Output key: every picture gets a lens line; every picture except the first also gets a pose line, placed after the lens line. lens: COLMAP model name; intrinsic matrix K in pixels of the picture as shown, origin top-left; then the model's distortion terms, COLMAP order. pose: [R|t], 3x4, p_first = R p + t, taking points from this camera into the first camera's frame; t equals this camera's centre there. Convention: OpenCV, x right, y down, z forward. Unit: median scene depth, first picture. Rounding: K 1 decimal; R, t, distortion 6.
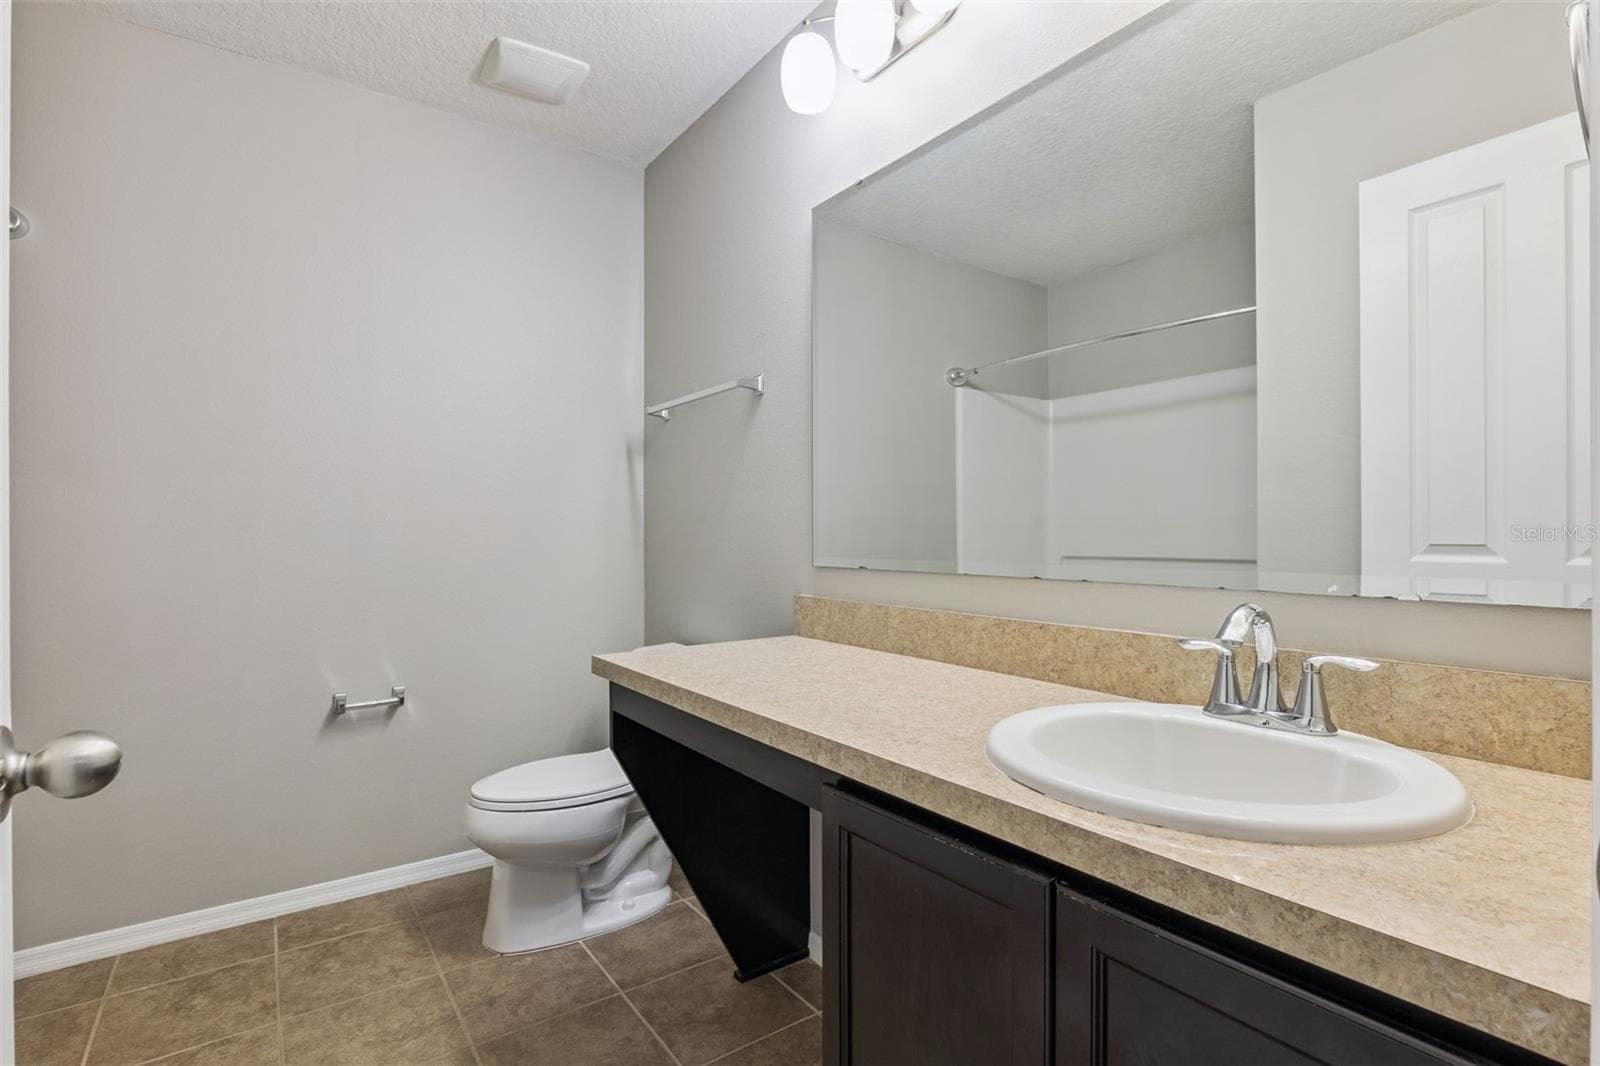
lens RADIAL K [[752.1, 0, 800.3], [0, 752.1, 540.8], [0, 0, 1]] dist [-0.011731, 0.000229]
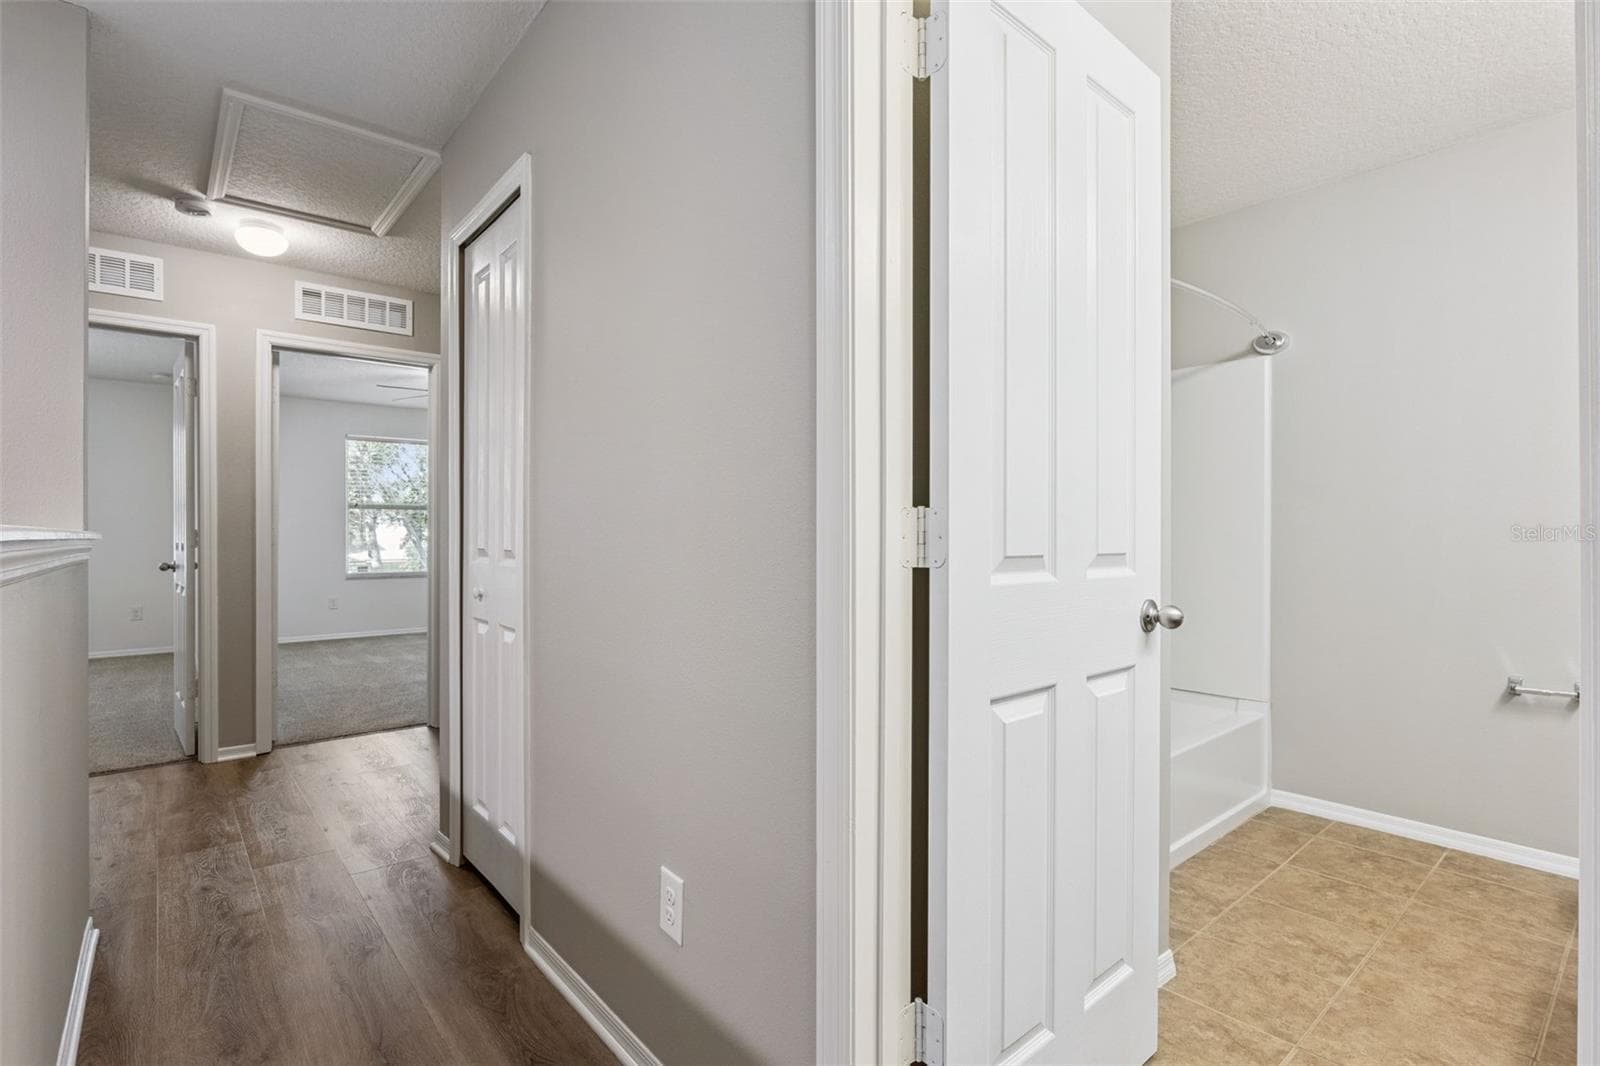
lens RADIAL K [[752.1, 0, 800.6], [0, 752.1, 537.0], [0, 0, 1]] dist [-0.011731, 0.000229]
pose [[0.074685, 0.002554, -0.997204, 0.483703], [-0.004599, 0.999987, 0.002217, -0.001850], [0.997197, 0.004421, 0.074696, -0.170176]]
